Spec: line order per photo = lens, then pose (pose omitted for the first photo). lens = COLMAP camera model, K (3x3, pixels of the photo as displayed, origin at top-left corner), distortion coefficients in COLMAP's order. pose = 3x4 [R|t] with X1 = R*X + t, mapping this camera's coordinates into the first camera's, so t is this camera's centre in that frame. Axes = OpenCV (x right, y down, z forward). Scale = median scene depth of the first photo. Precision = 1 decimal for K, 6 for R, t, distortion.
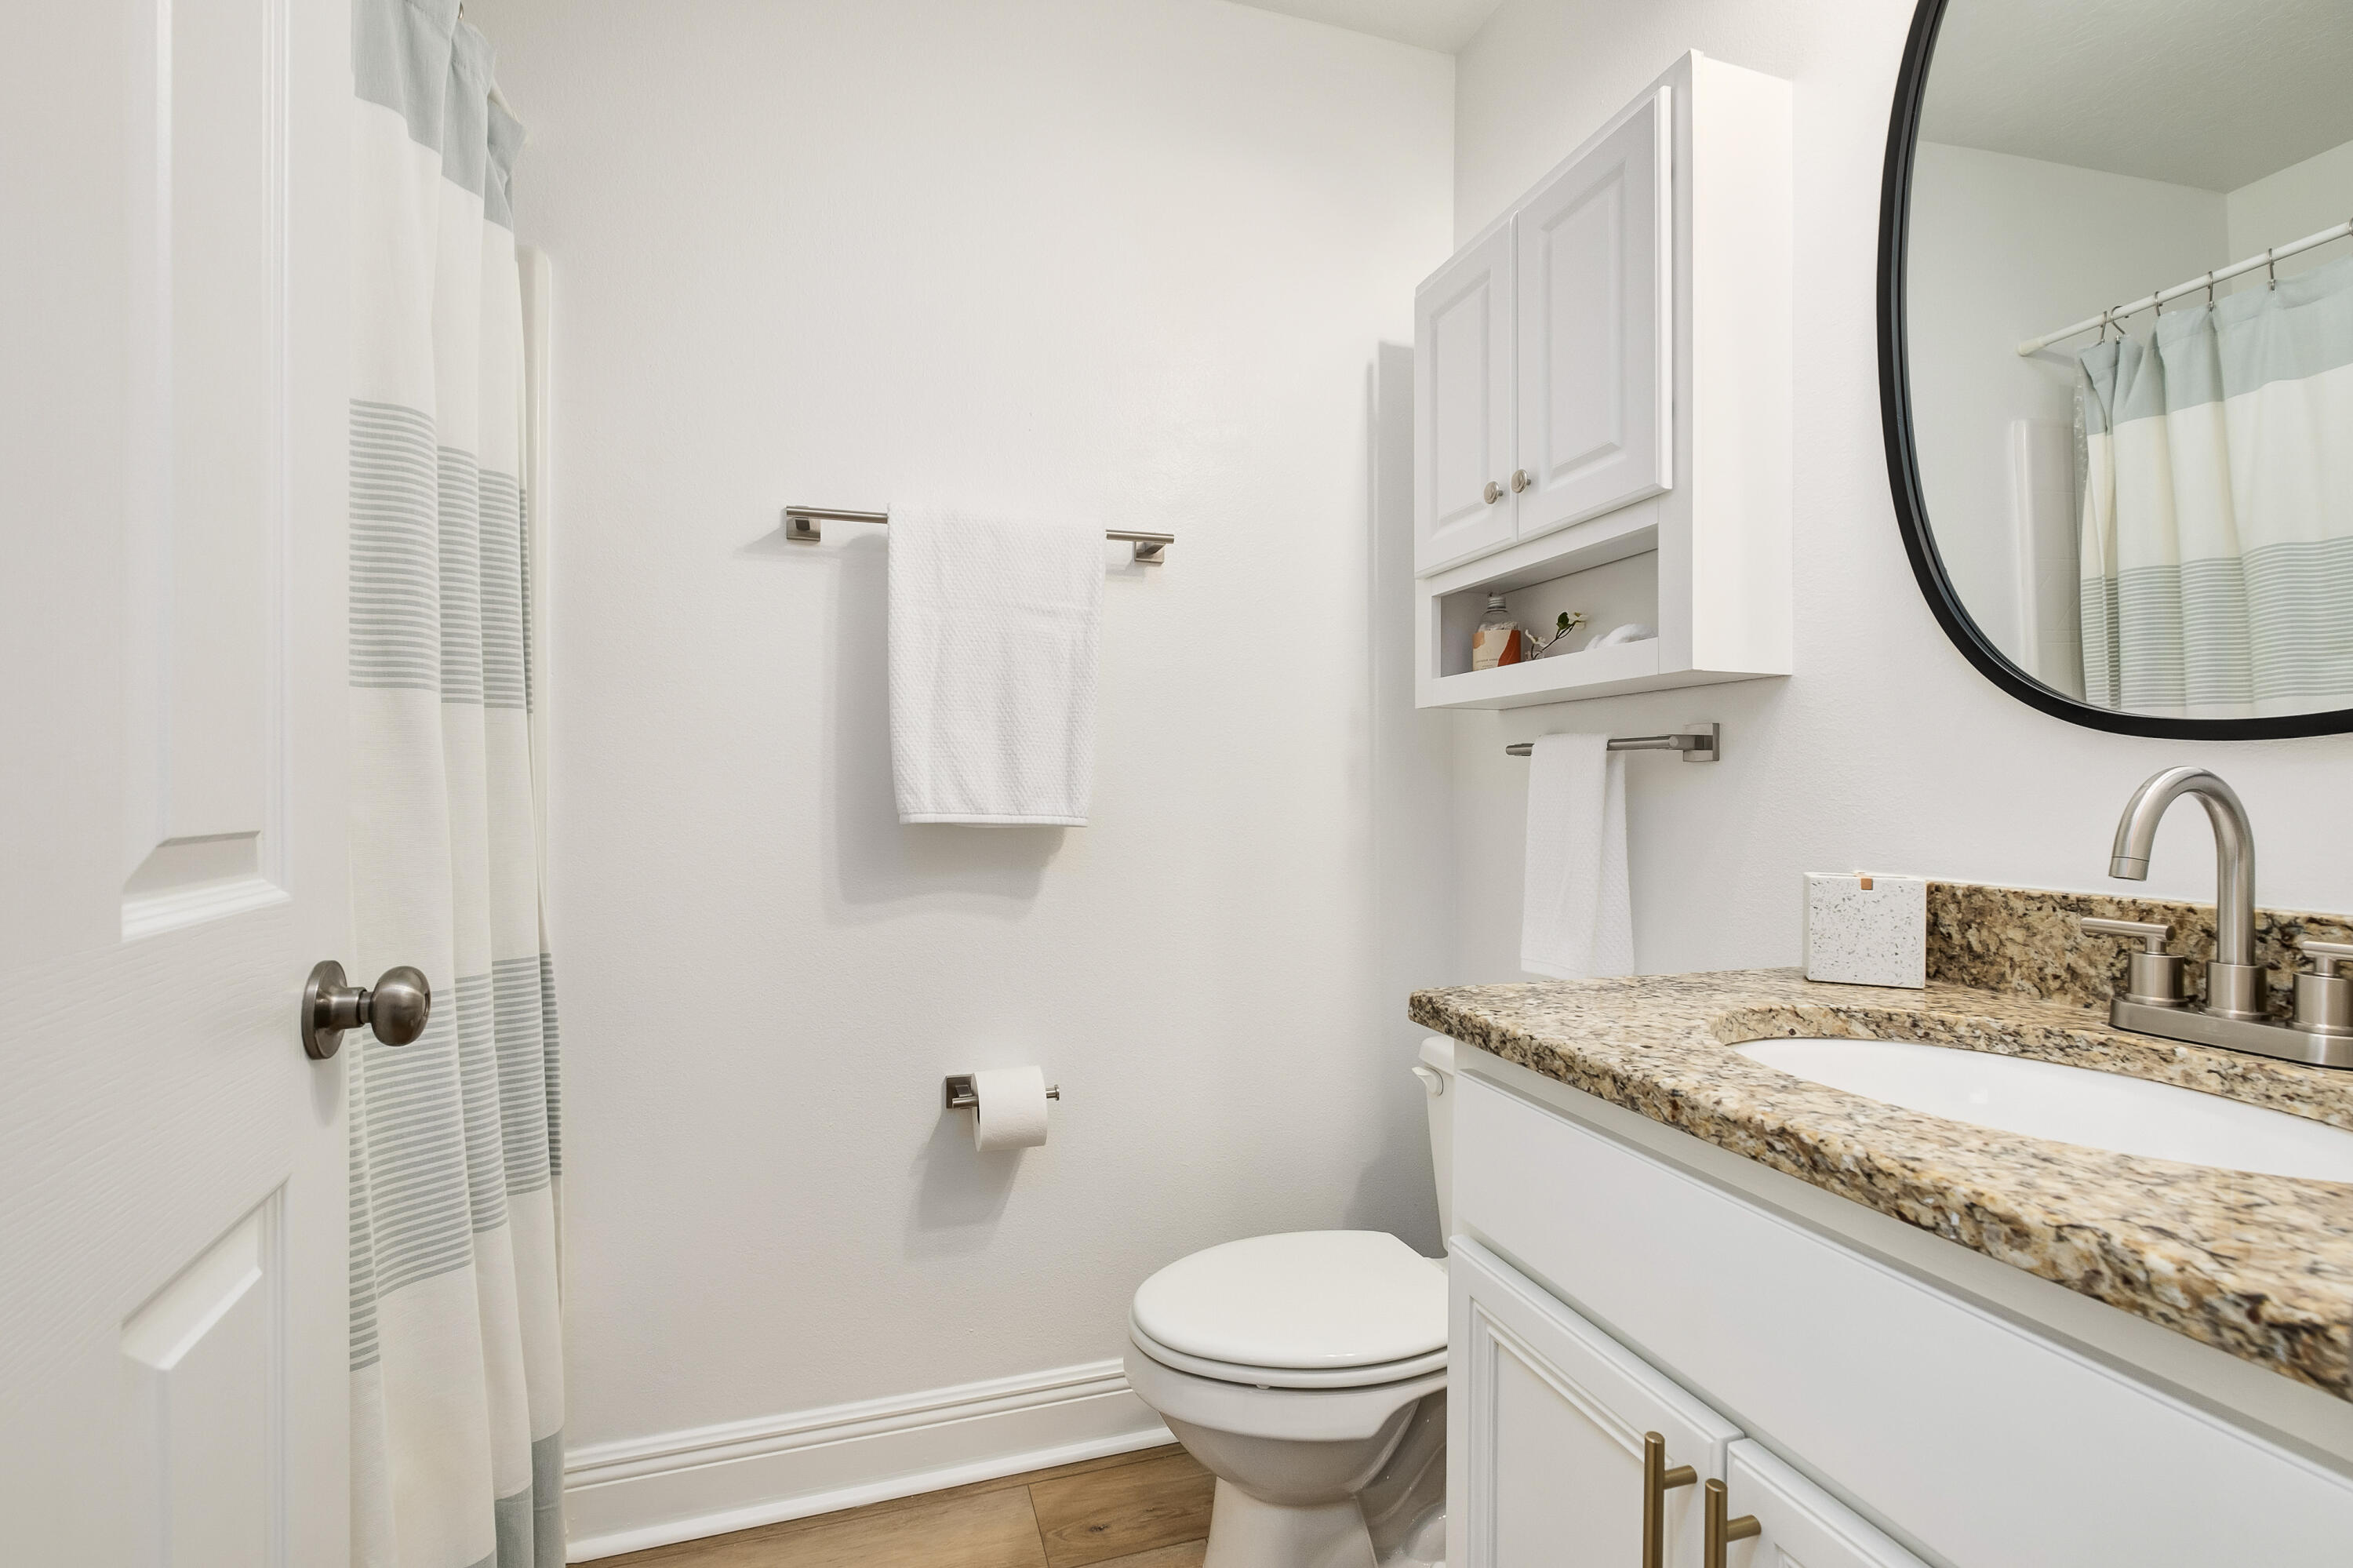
lens RADIAL K [[1043.5, 0, 1168.4], [0, 1043.5, 778.6], [0, 0, 1]] dist [-0.004090, 0.000486]
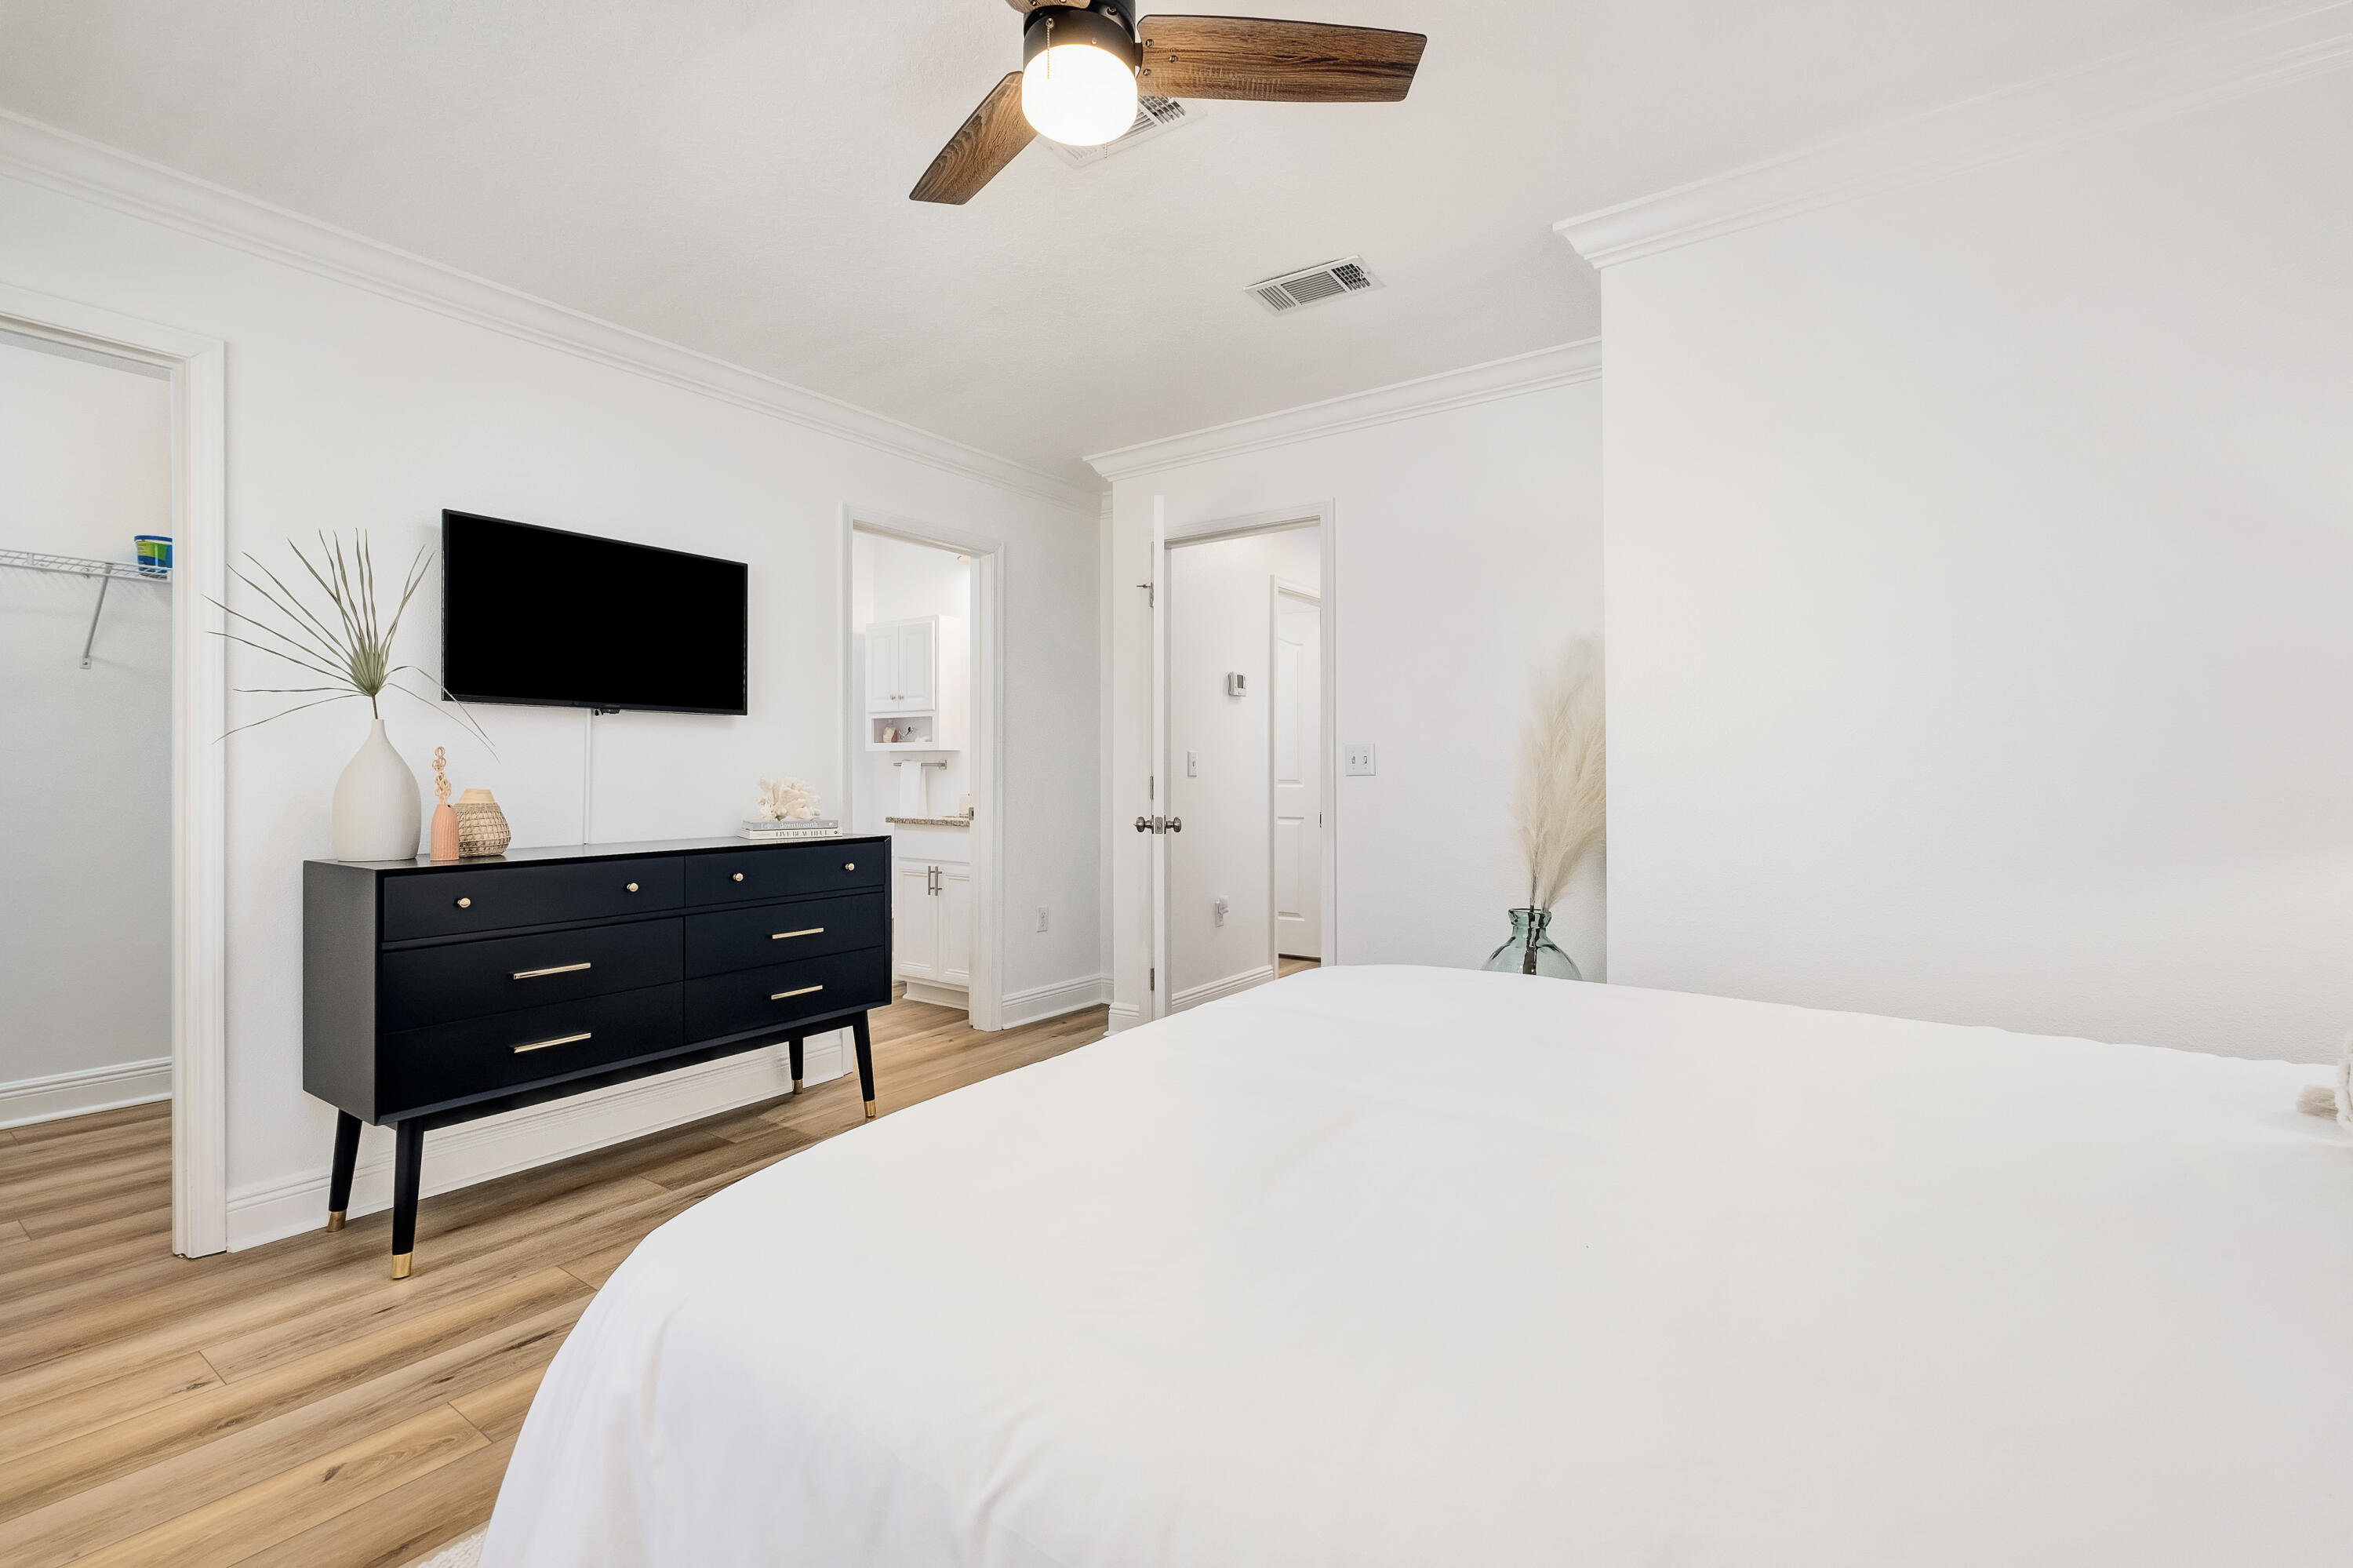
lens RADIAL K [[1043.5, 0, 1171.3], [0, 1043.5, 777.3], [0, 0, 1]] dist [-0.004090, 0.000486]
pose [[0.798845, 0.005174, 0.601515, -1.118088], [-0.003001, 0.999985, -0.004615, 0.028185], [-0.601529, 0.001882, 0.798848, -2.547100]]
